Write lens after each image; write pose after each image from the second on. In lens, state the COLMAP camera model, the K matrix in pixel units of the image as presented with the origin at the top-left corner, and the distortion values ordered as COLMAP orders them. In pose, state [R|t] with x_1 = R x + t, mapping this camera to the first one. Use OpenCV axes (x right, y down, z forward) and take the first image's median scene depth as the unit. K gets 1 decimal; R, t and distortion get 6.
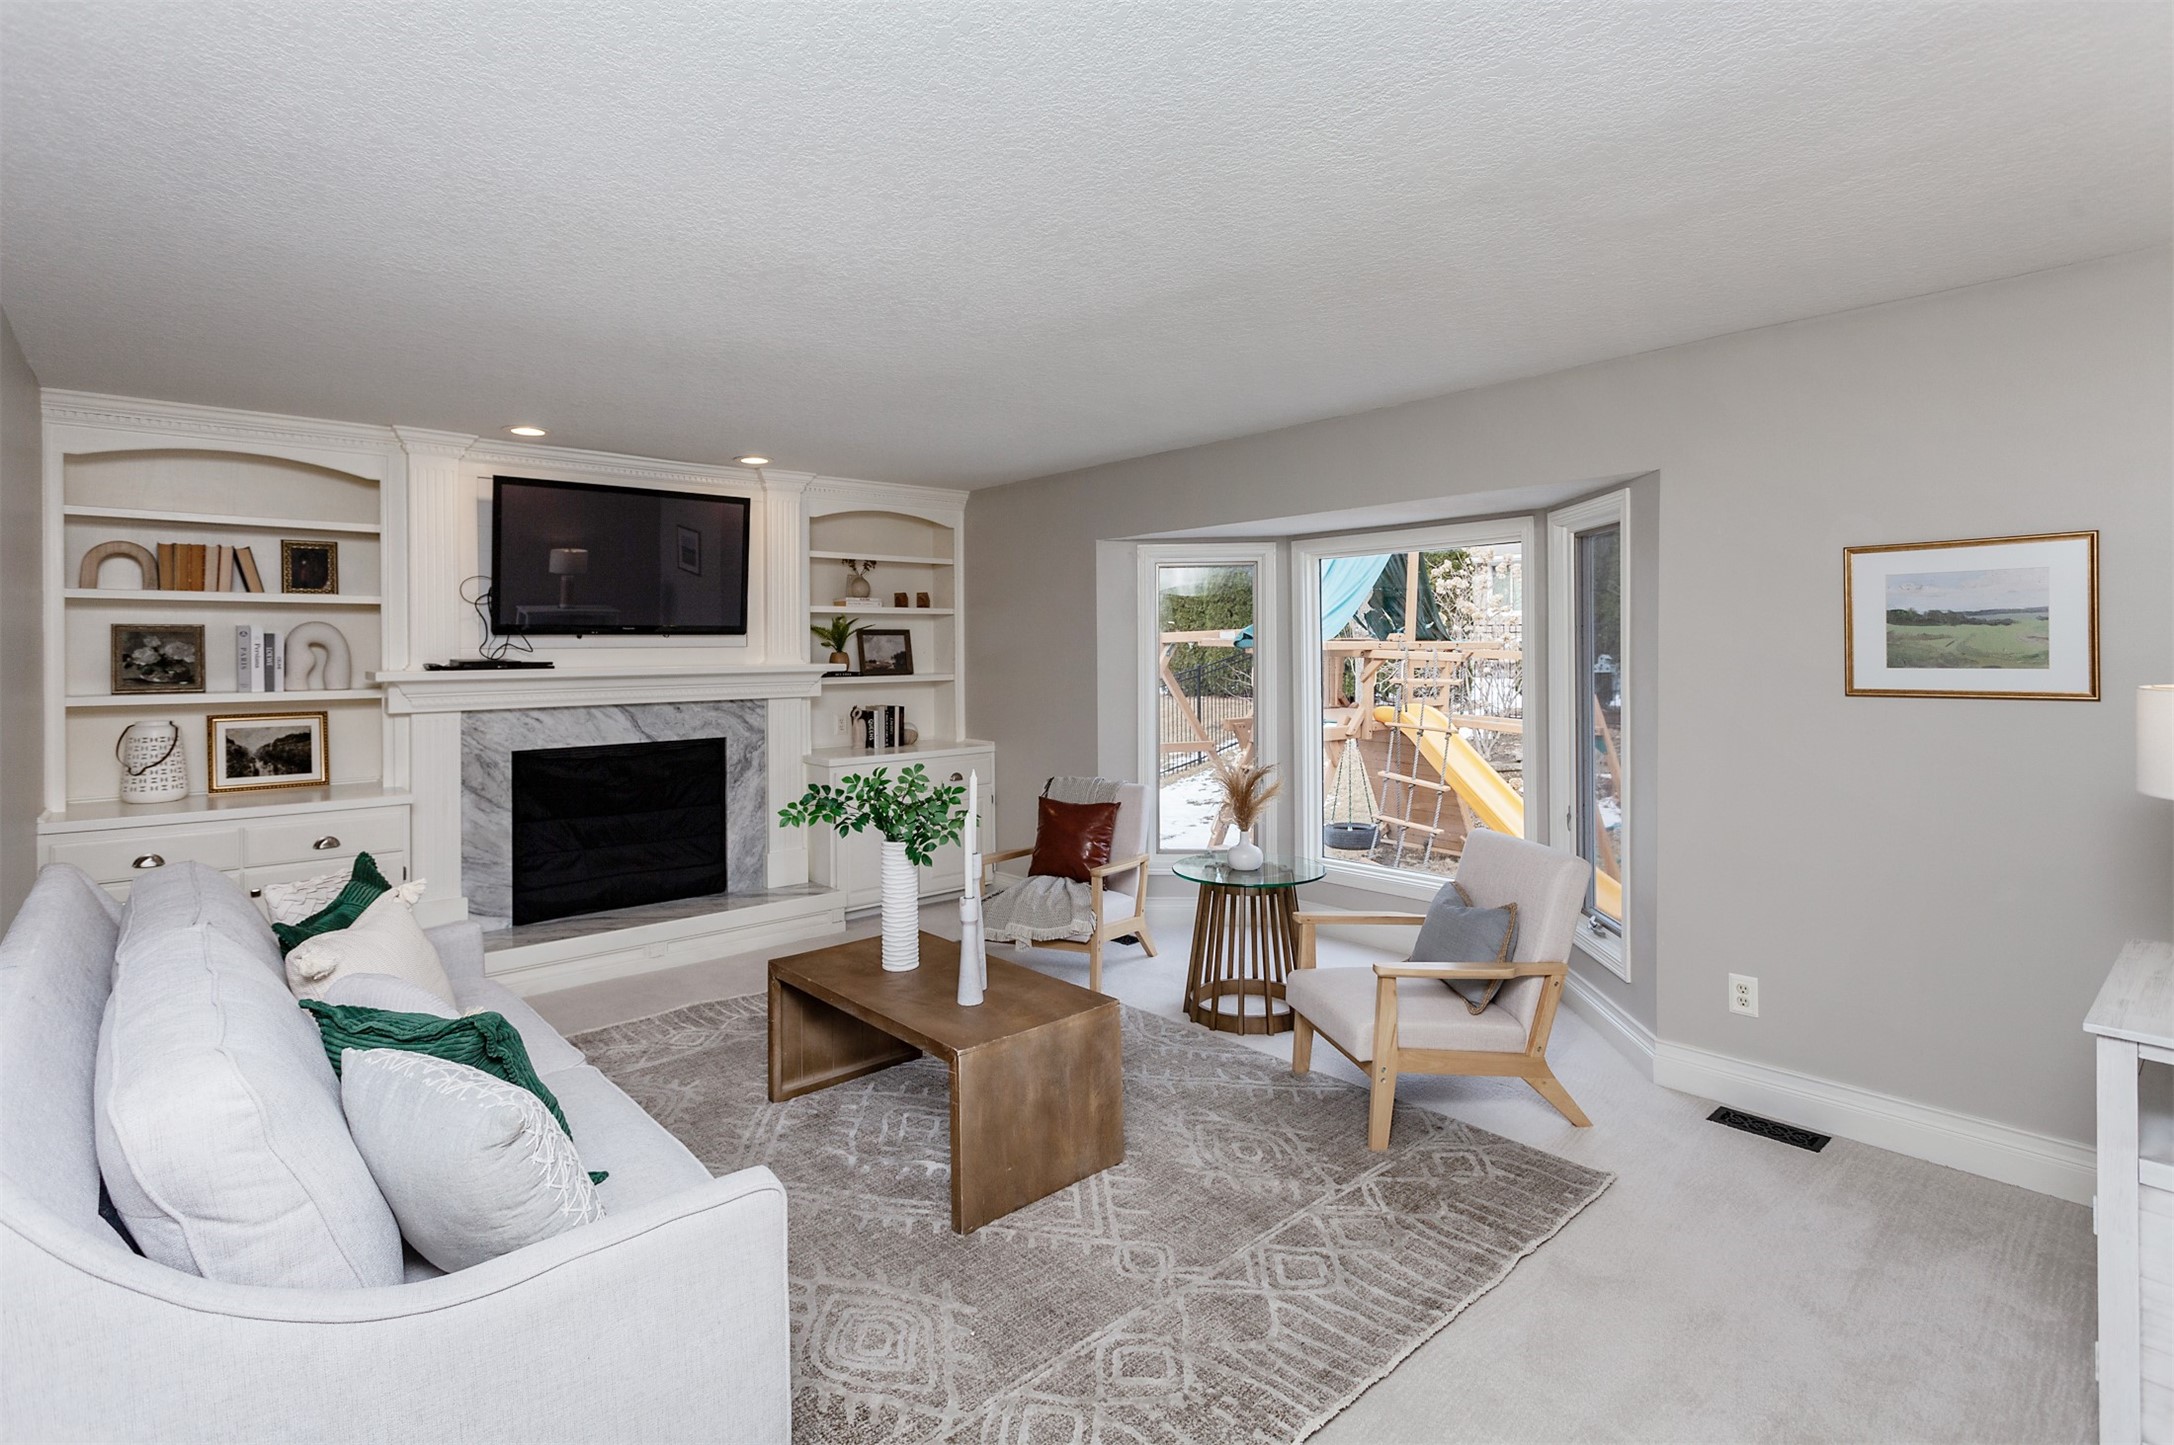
lens RADIAL K [[1051.3, 0, 1102.1], [0, 1051.3, 655.0], [0, 0, 1]] dist [-0.002810, 0.002322]
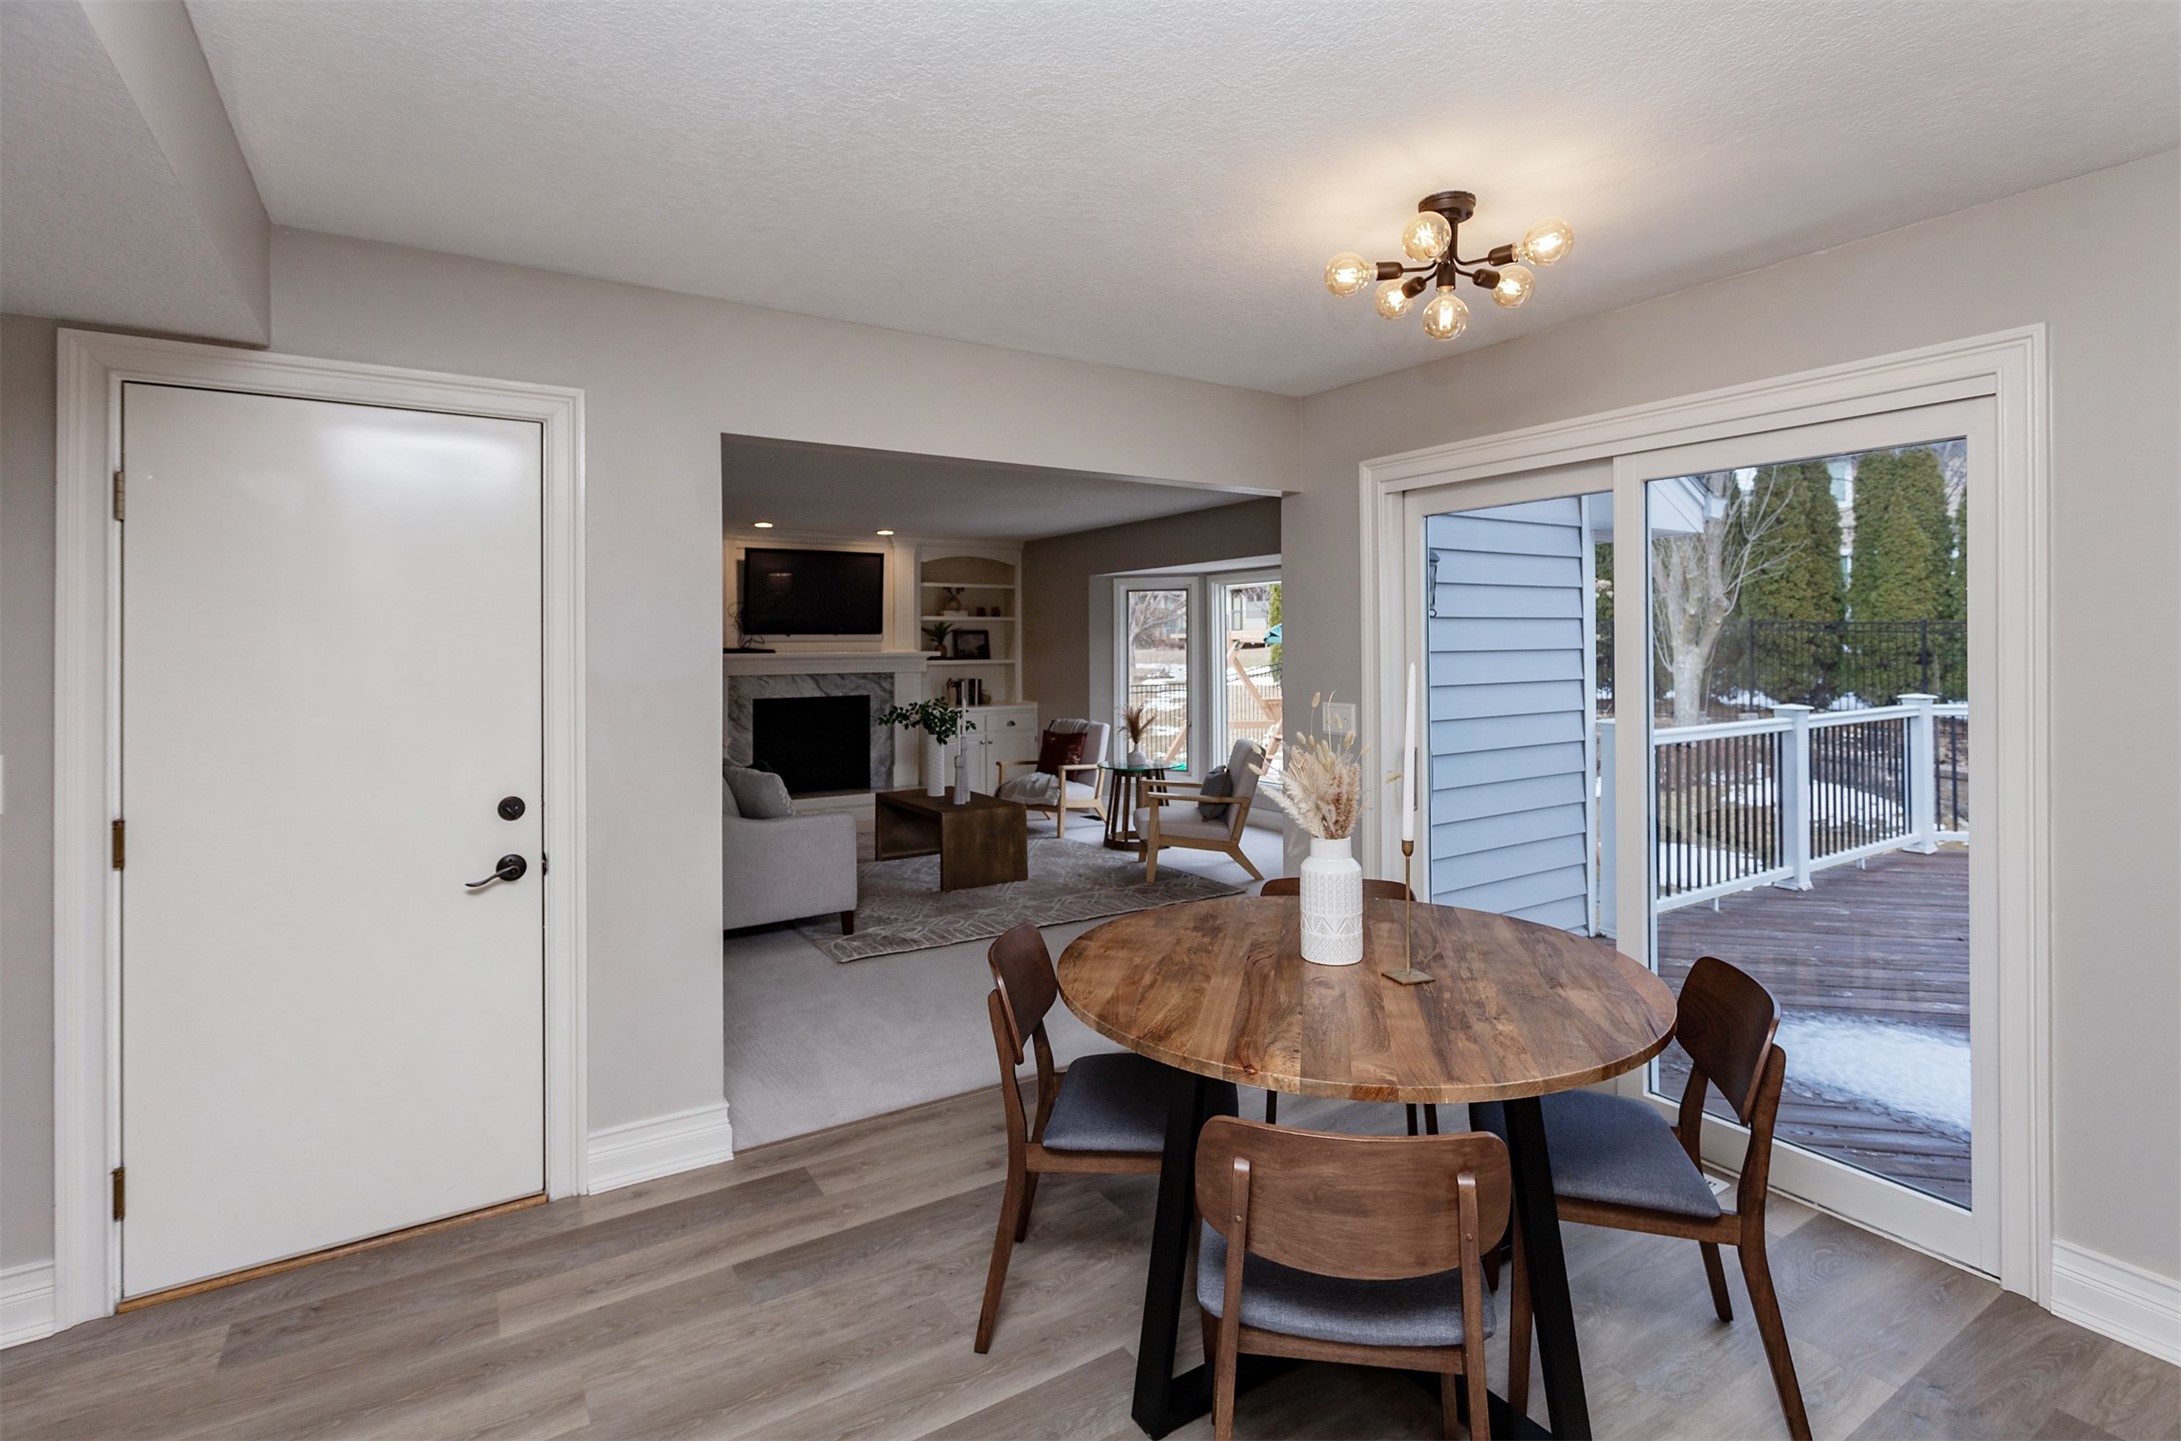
lens RADIAL K [[1054.7, 0, 1101.8], [0, 1054.7, 636.3], [0, 0, 1]] dist [-0.002810, 0.002322]
pose [[0.986223, -0.001870, -0.165411, 0.337179], [-0.000528, 0.999895, -0.014454, 0.009938], [0.165420, 0.014343, 0.986119, -0.708038]]
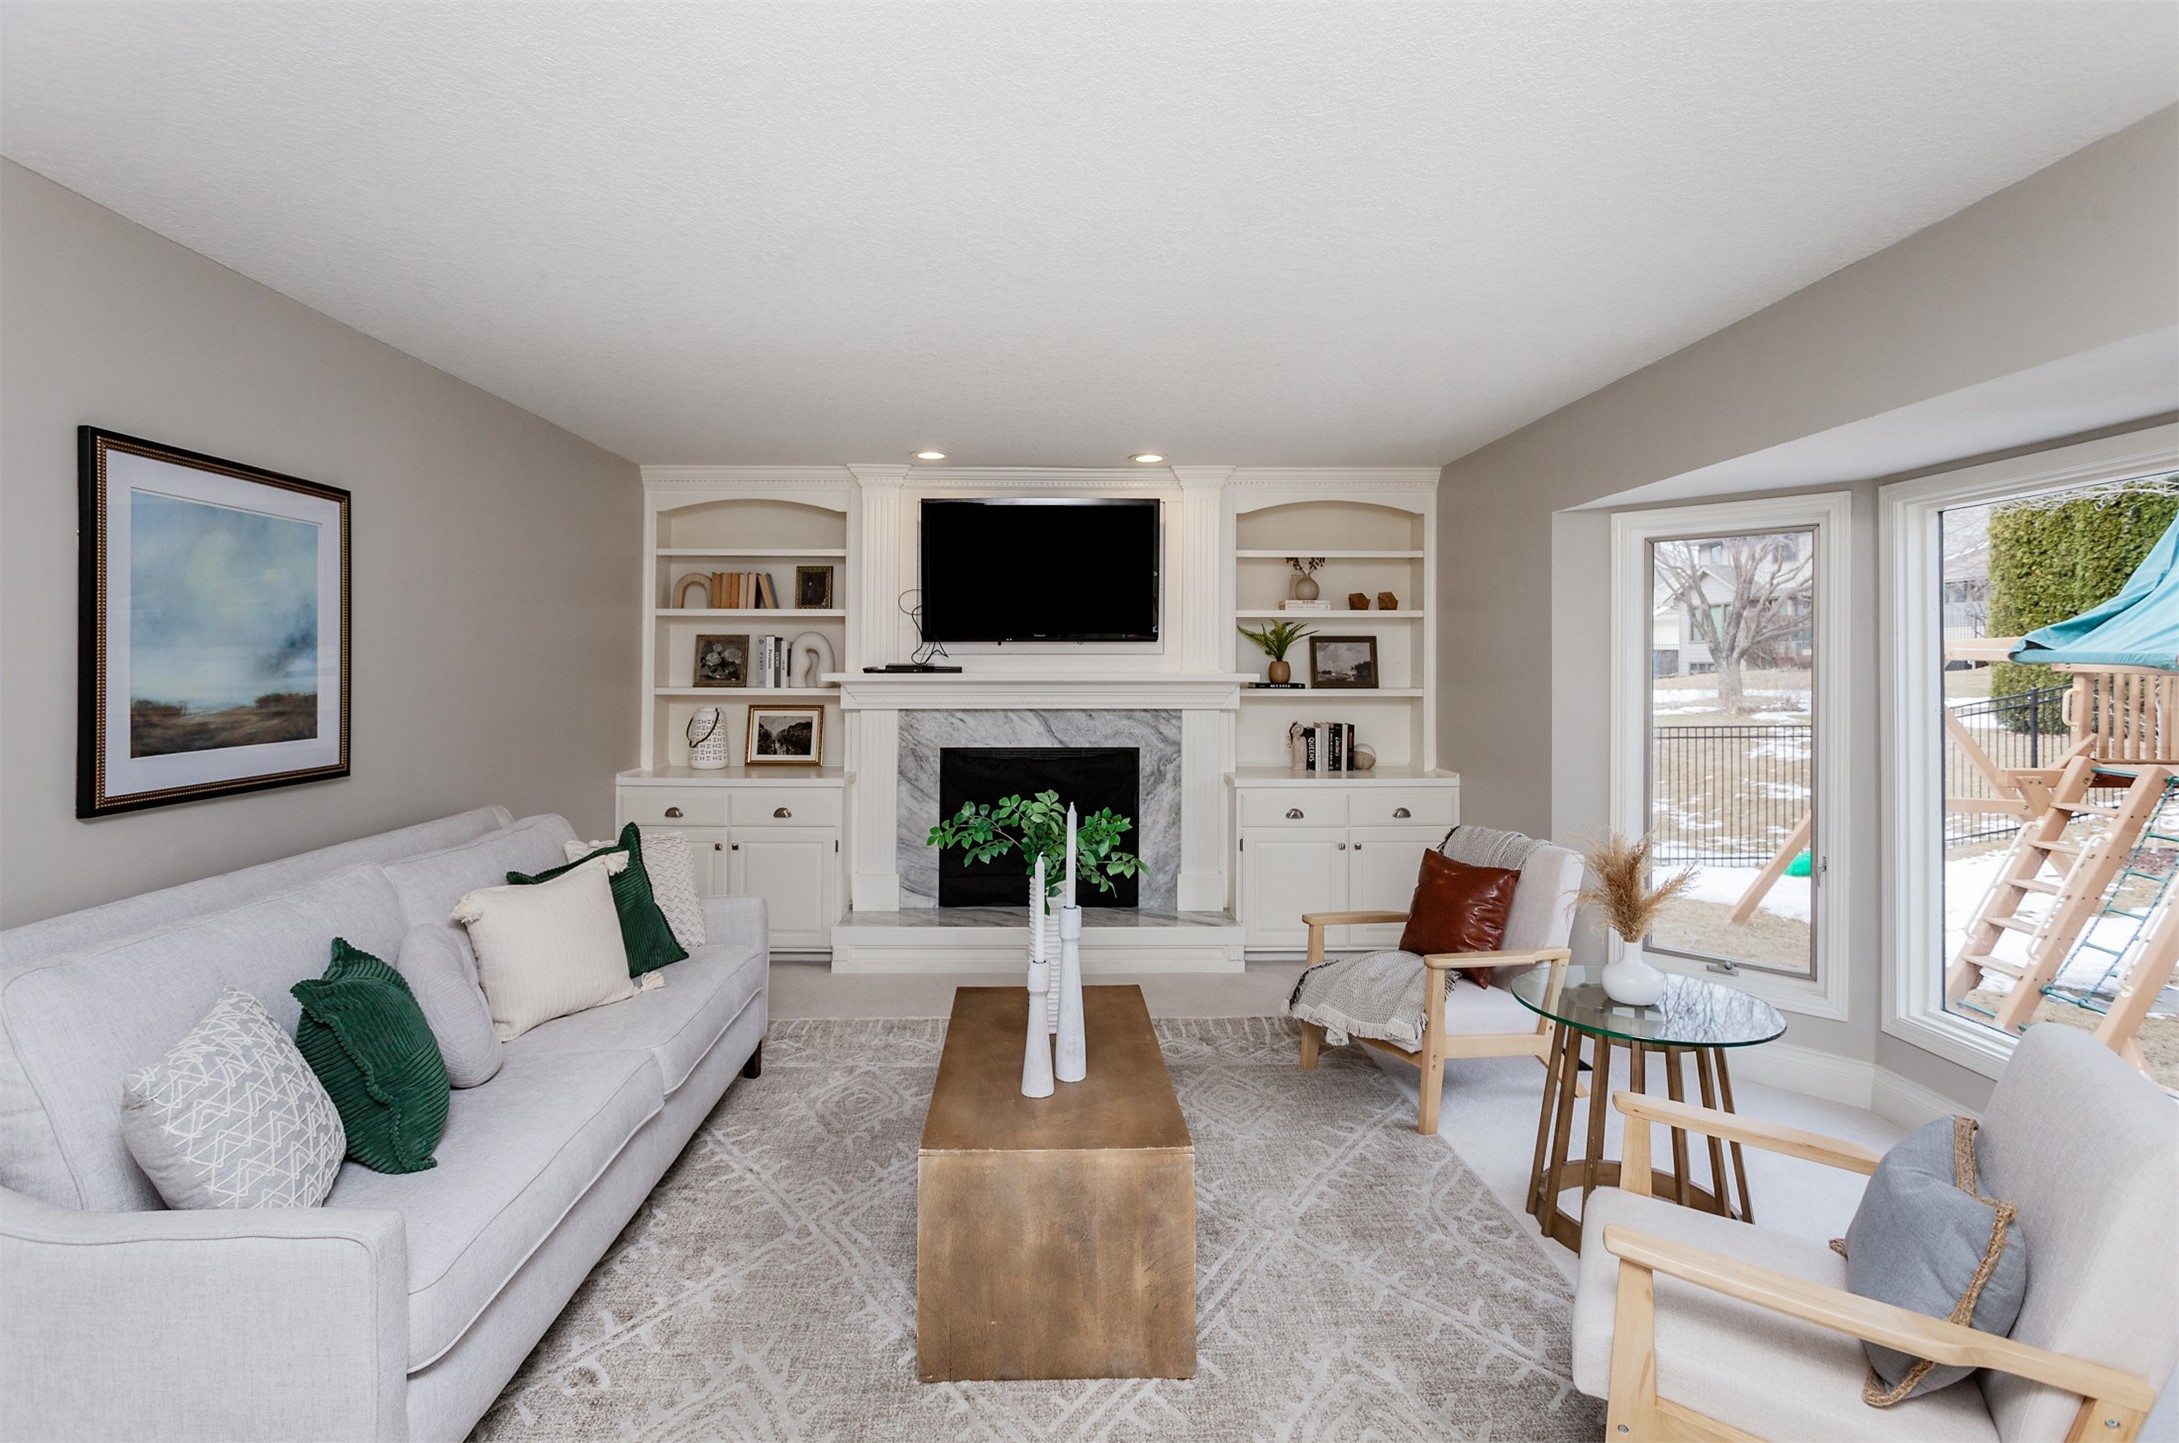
lens RADIAL K [[1053.7, 0, 1056.2], [0, 1053.7, 652.4], [0, 0, 1]] dist [-0.002810, 0.002322]
pose [[0.751267, 0.002277, -0.659995, 0.266731], [-0.011701, 0.999883, -0.009870, 0.001193], [0.659895, 0.015138, 0.751205, 0.255804]]
